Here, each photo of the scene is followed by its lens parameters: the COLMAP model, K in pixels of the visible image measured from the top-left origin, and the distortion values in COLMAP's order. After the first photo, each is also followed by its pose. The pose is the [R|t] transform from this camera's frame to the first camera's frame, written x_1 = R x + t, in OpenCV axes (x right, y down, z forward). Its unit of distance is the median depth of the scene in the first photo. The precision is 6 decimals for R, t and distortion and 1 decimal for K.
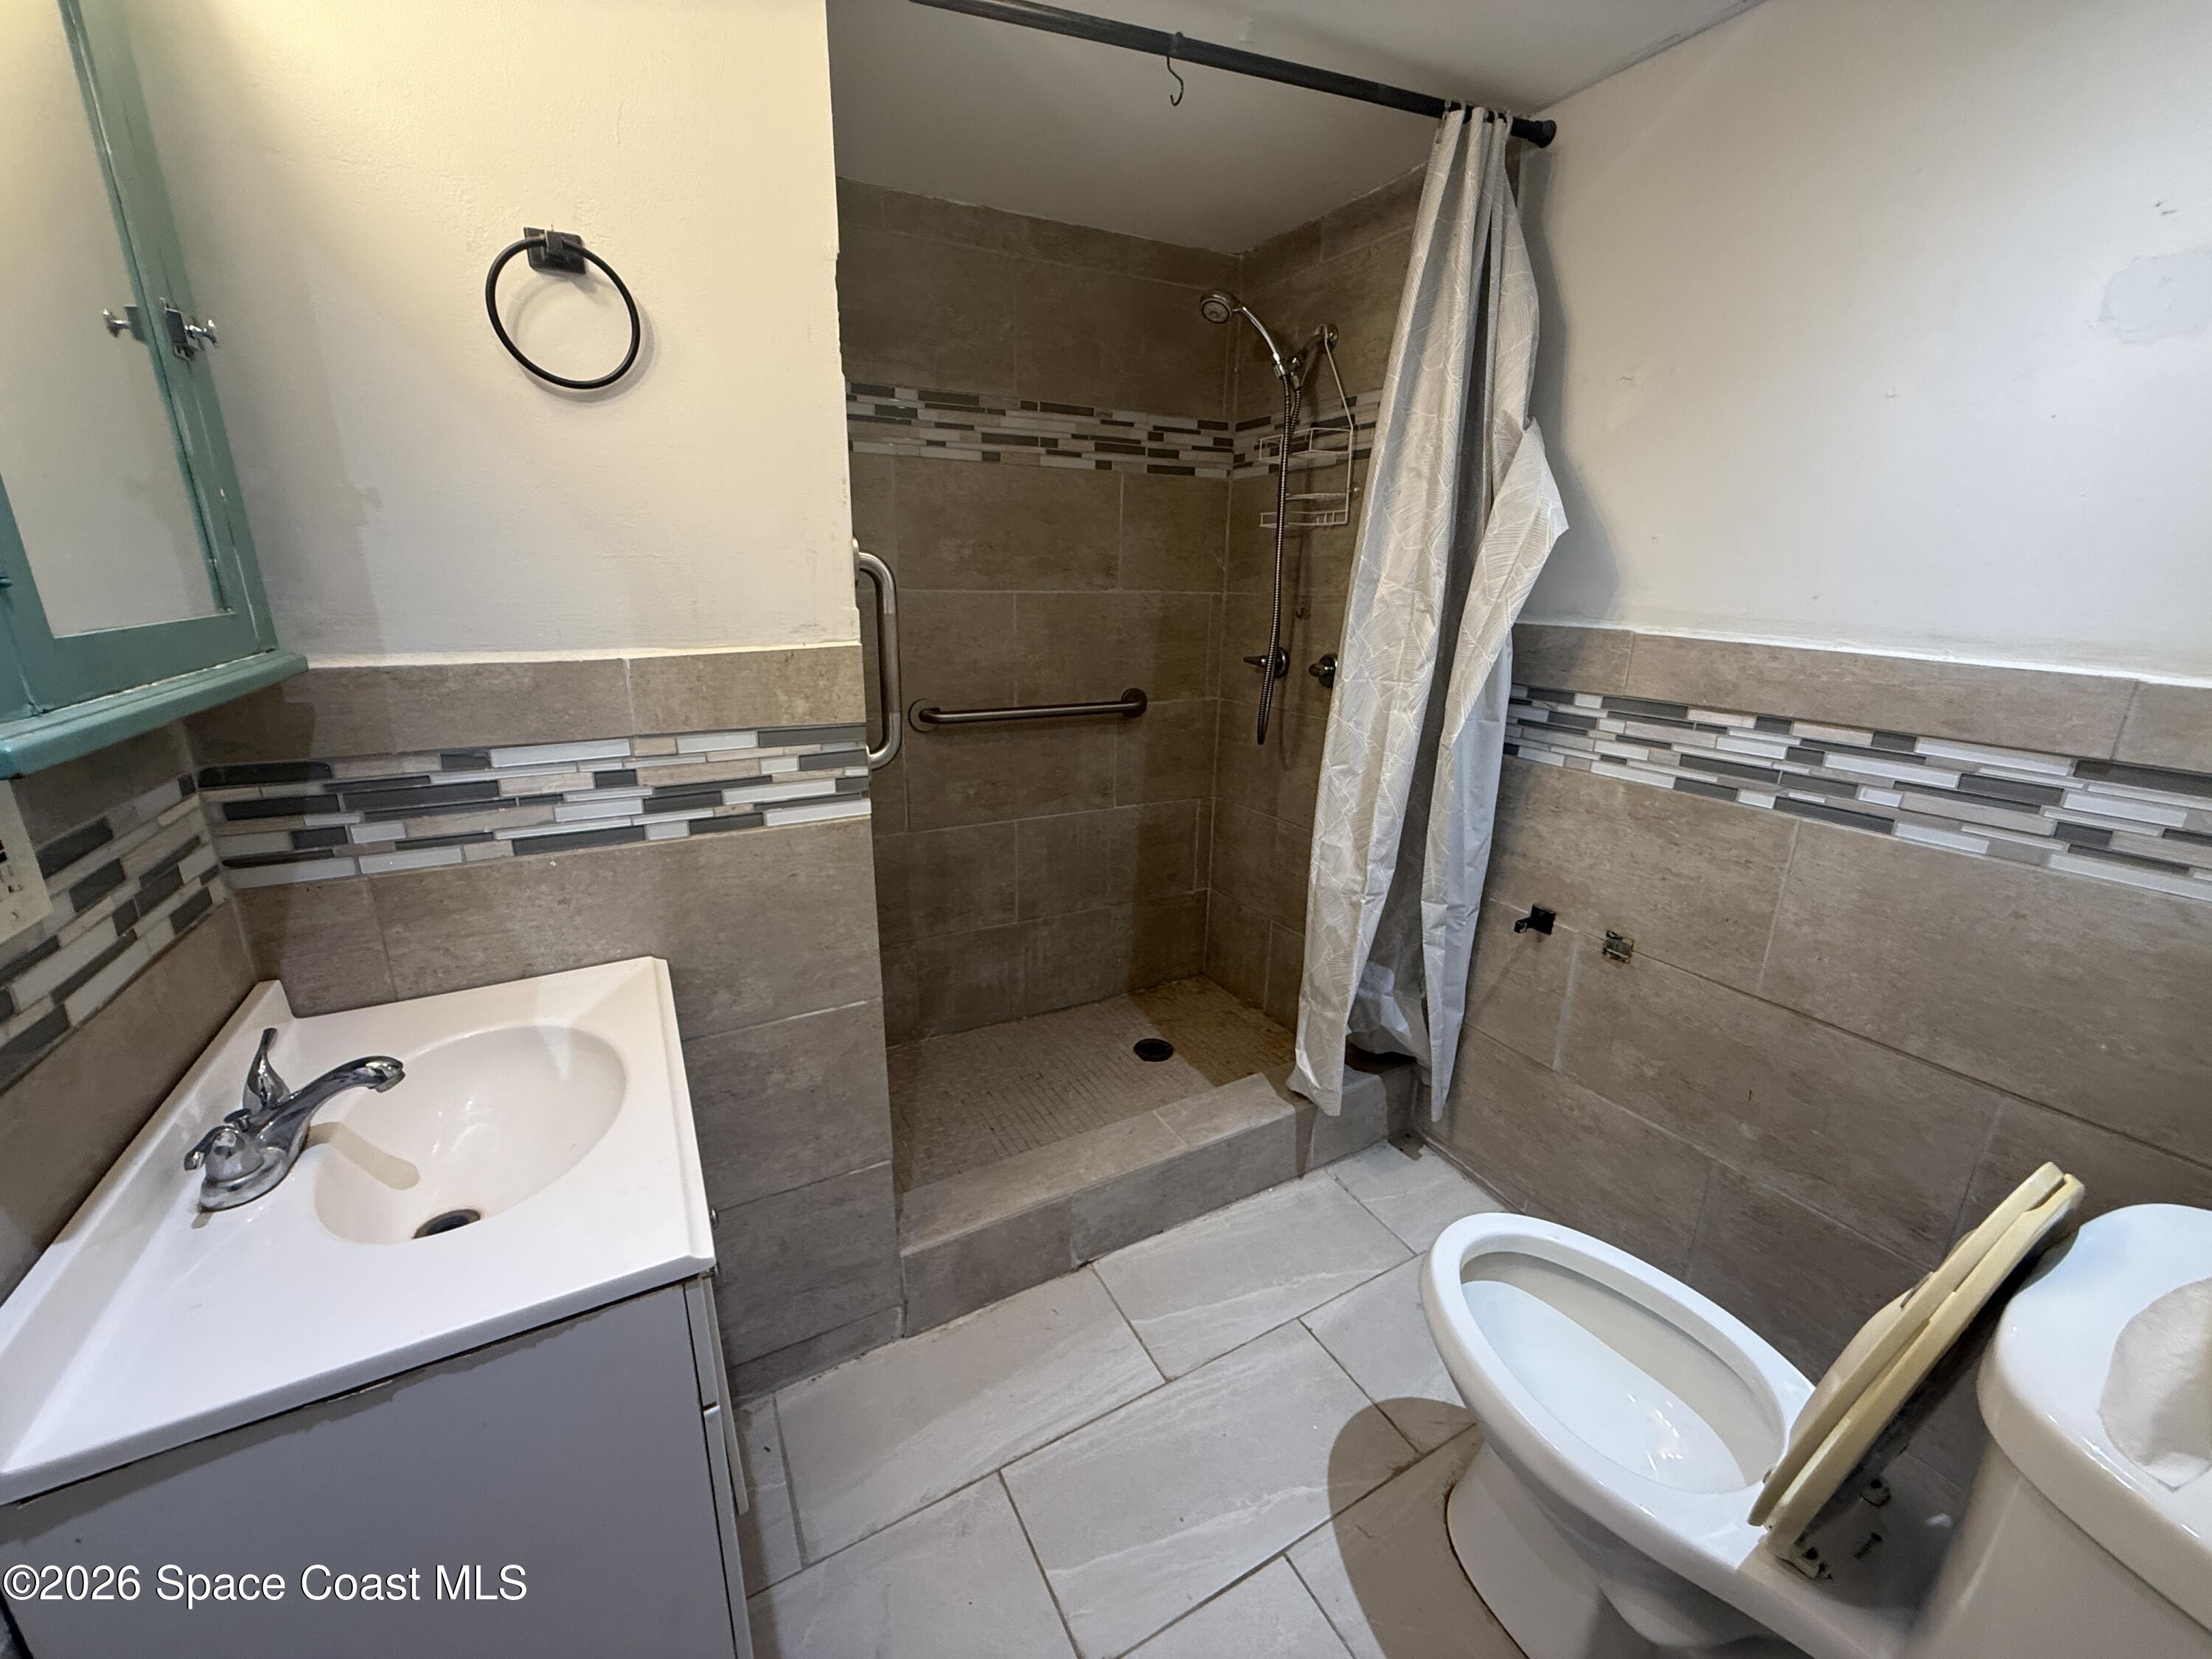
lens RADIAL K [[881.0, 0, 1095.6], [0, 881.0, 832.9], [0, 0, 1]] dist [-0.000043, 0.000003]
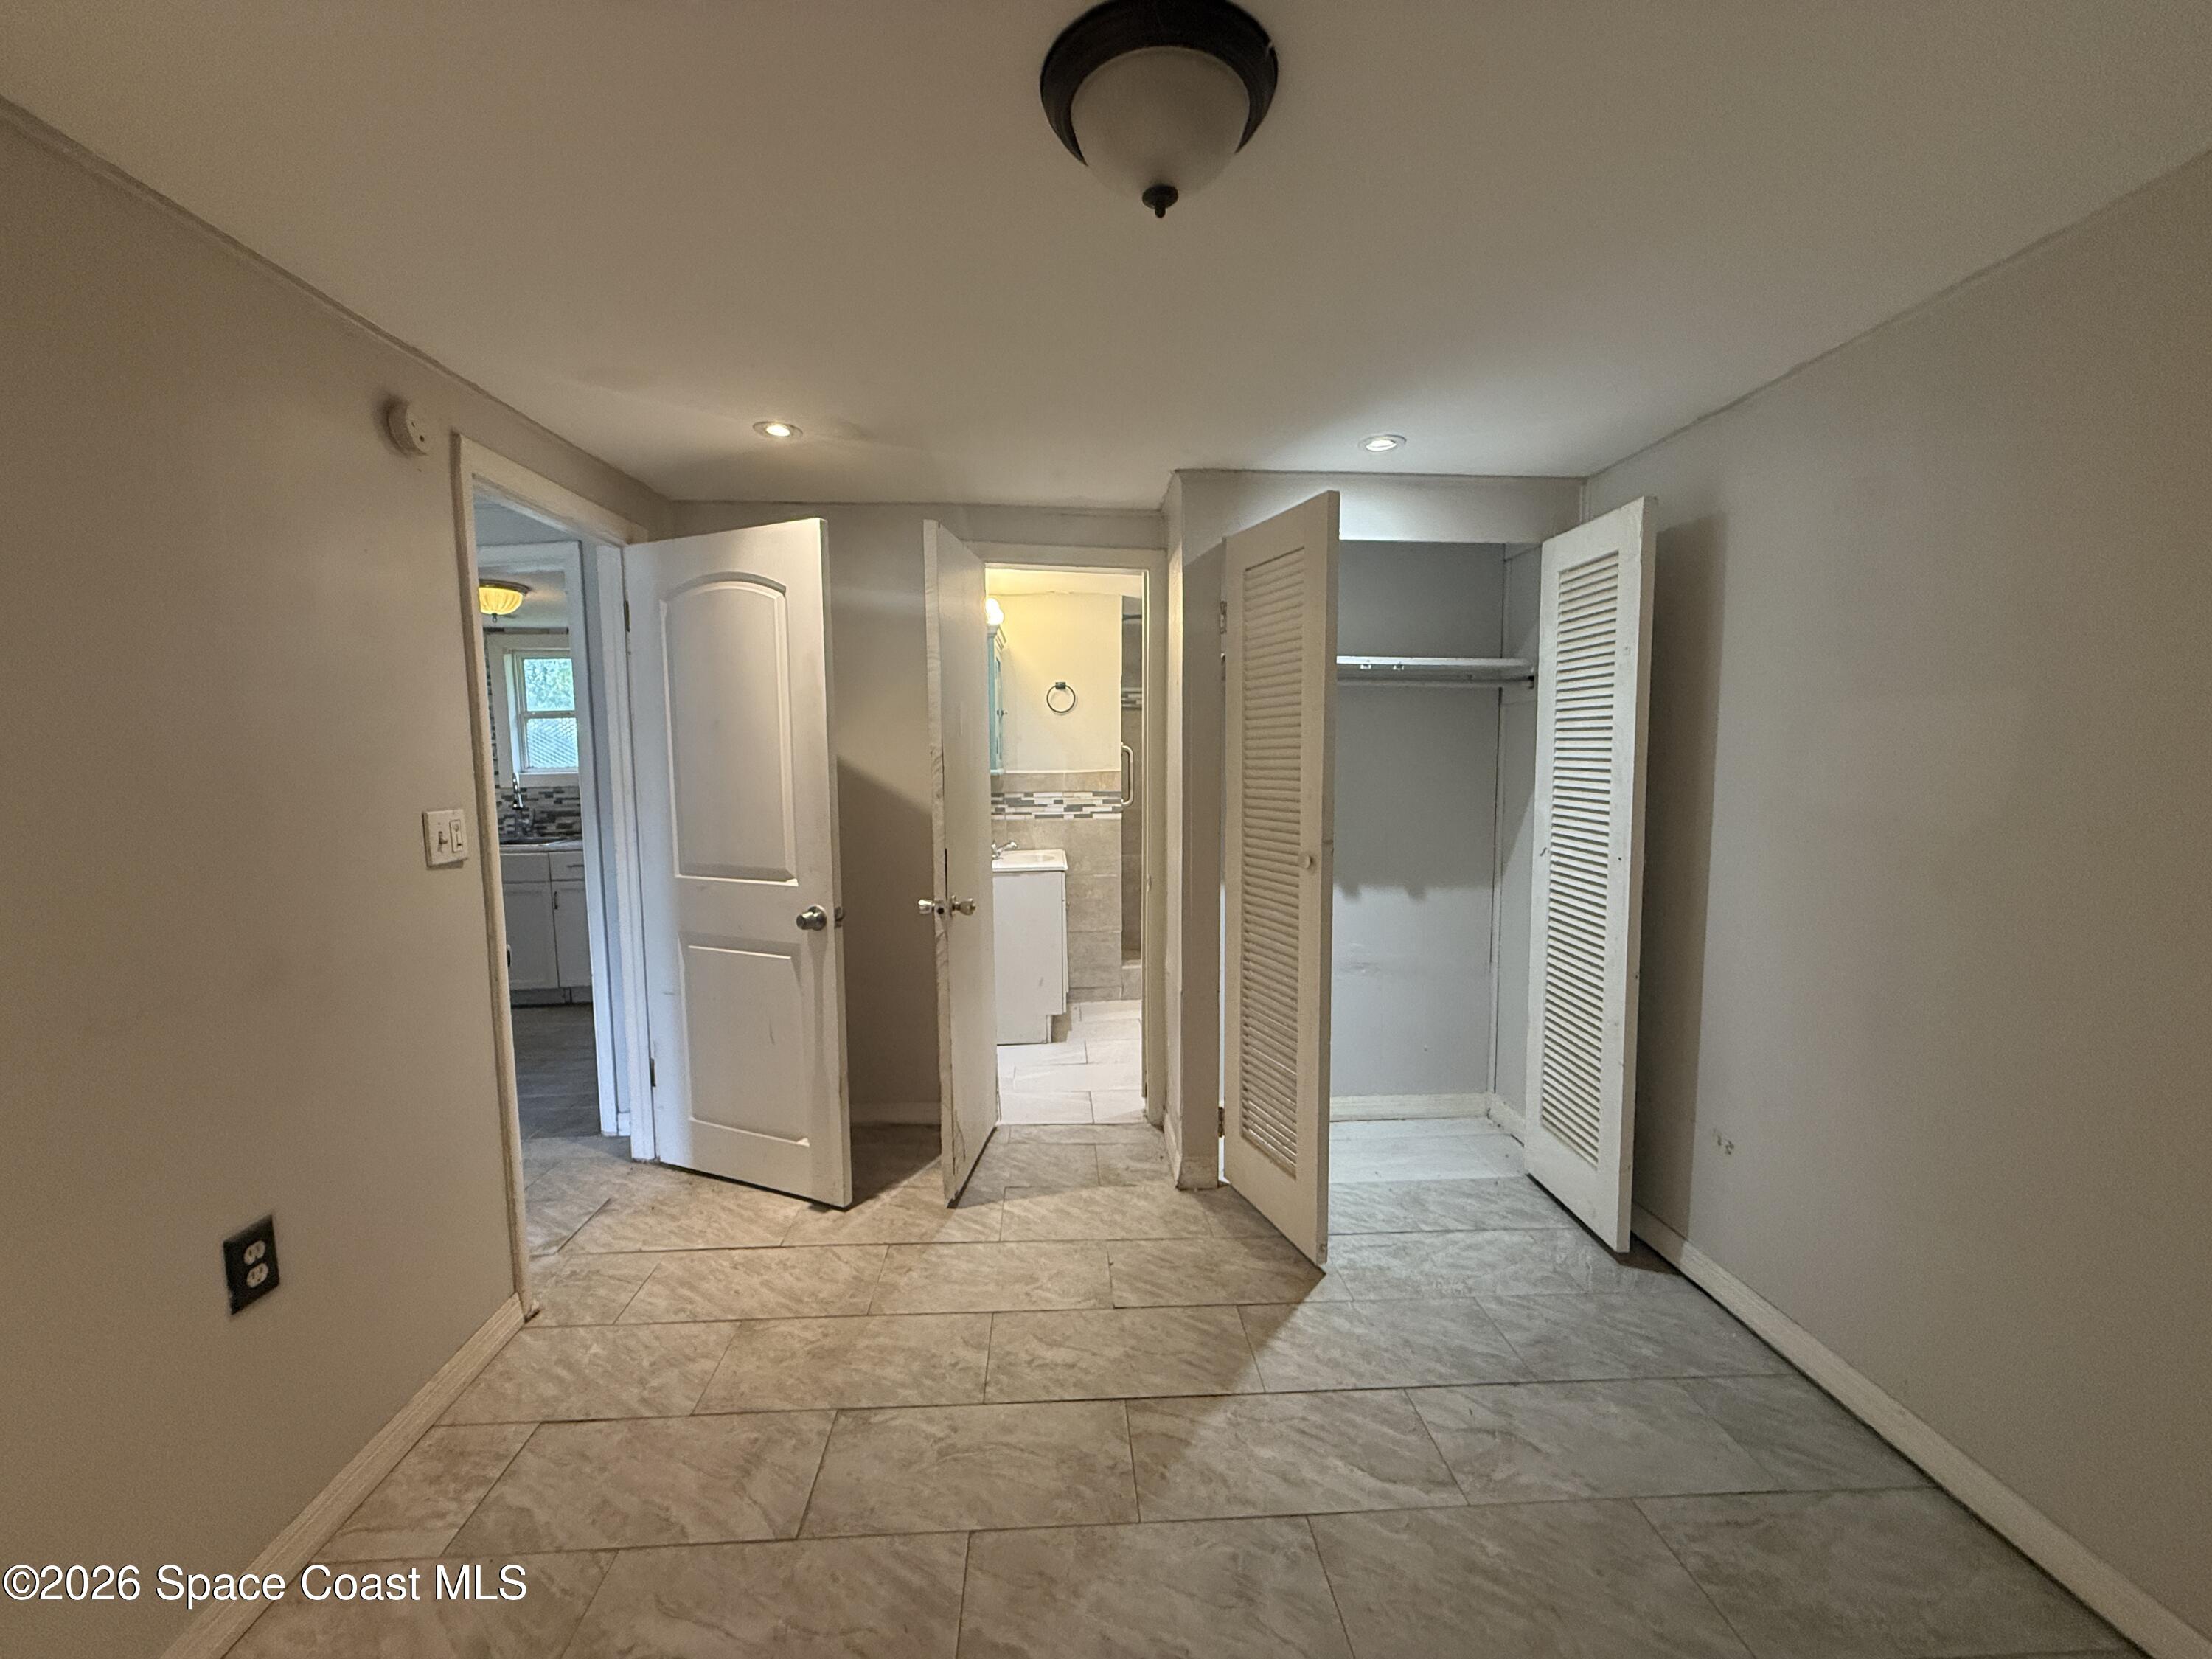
lens RADIAL K [[881.0, 0, 1096.3], [0, 881.0, 831.7], [0, 0, 1]] dist [-0.000043, 0.000003]
pose [[0.905386, 0.019506, -0.424142, 0.995620], [-0.104792, 0.978307, -0.178702, 0.582729], [0.411455, 0.206241, 0.887789, -1.866182]]
